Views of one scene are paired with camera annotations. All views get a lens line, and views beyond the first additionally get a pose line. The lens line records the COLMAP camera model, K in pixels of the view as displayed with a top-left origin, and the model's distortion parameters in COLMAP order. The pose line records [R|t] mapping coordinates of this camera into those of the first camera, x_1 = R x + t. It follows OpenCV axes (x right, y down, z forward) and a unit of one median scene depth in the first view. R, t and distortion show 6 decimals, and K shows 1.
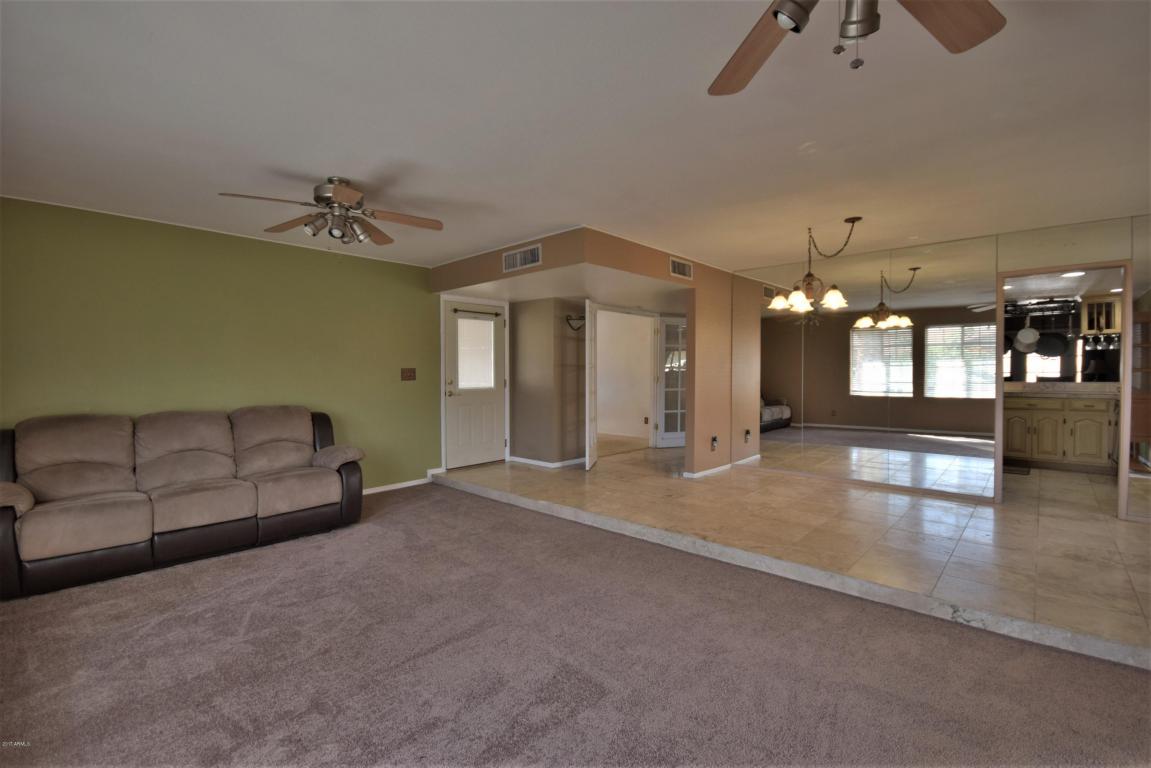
lens RADIAL K [[504.1, 0, 579.0], [0, 504.1, 379.2], [0, 0, 1]] dist [-0.004441, -0.003099]
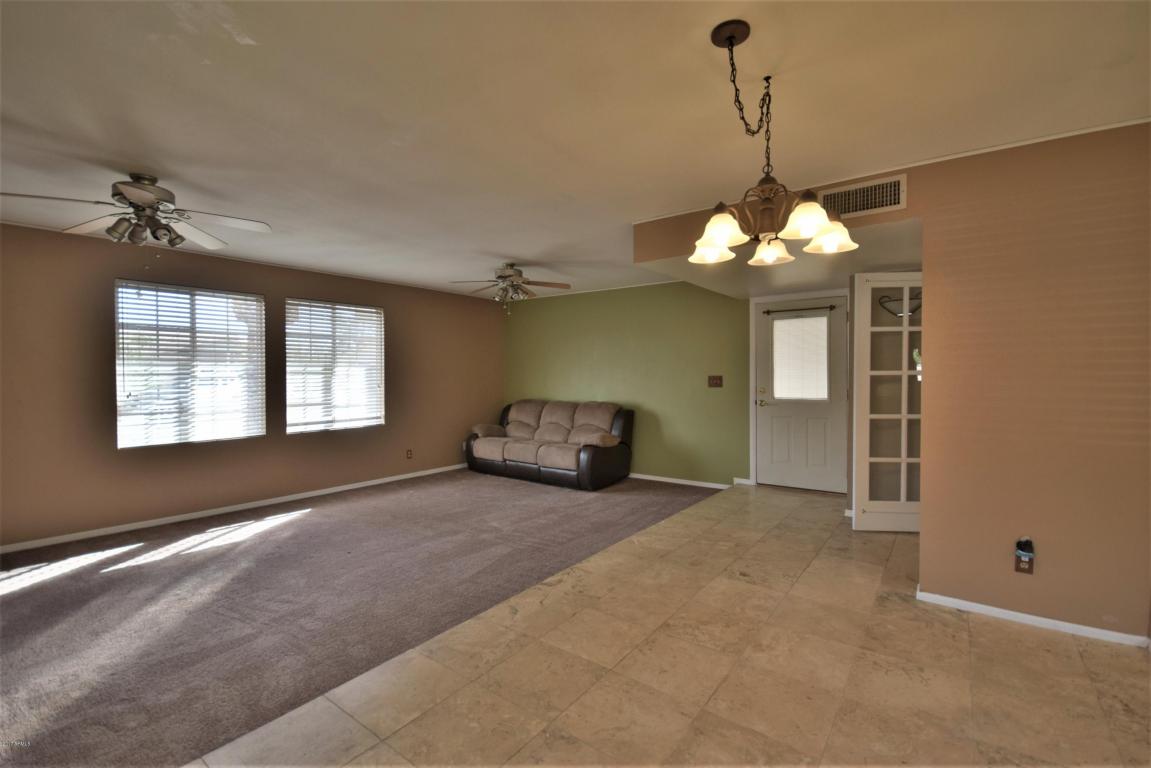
lens RADIAL K [[504.1, 0, 567.5], [0, 504.1, 380.3], [0, 0, 1]] dist [-0.004441, -0.003099]
pose [[0.107200, 0.016751, -0.994096, 0.663251], [-0.012780, 0.999799, 0.015469, -0.024067], [0.994155, 0.011046, 0.107392, 0.575948]]
